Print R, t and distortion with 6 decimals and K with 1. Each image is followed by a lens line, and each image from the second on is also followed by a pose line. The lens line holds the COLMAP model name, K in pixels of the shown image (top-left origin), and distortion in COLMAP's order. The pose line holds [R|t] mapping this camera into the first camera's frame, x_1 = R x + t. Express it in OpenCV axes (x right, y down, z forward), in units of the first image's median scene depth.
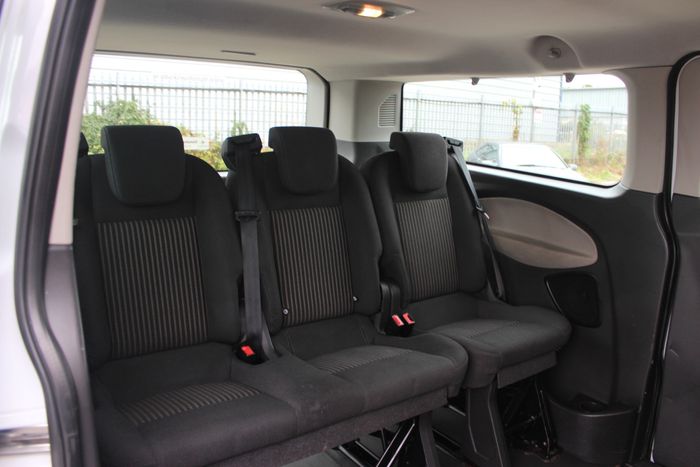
lens RADIAL K [[570.0, 0, 366.3], [0, 570.0, 236.0], [0, 0, 1]] dist [-0.149586, 0.116564]
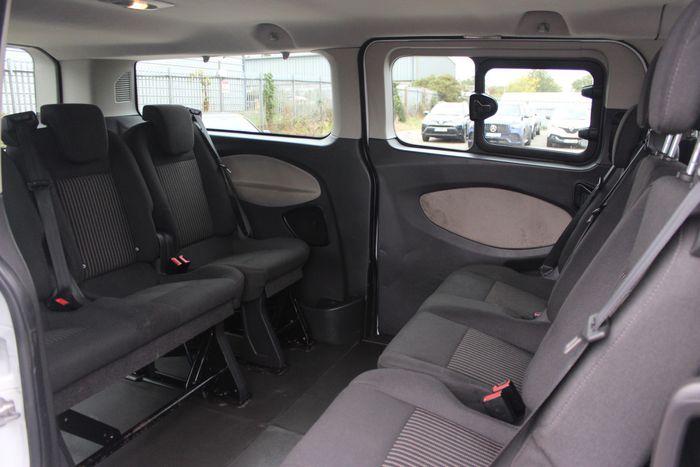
lens RADIAL K [[570.0, 0, 356.7], [0, 570.0, 236.4], [0, 0, 1]] dist [-0.149586, 0.116564]
pose [[0.865684, -0.142093, 0.480001, -0.177139], [0.117835, 0.989767, 0.080481, 0.044942], [-0.486525, -0.013110, 0.873568, -0.223477]]
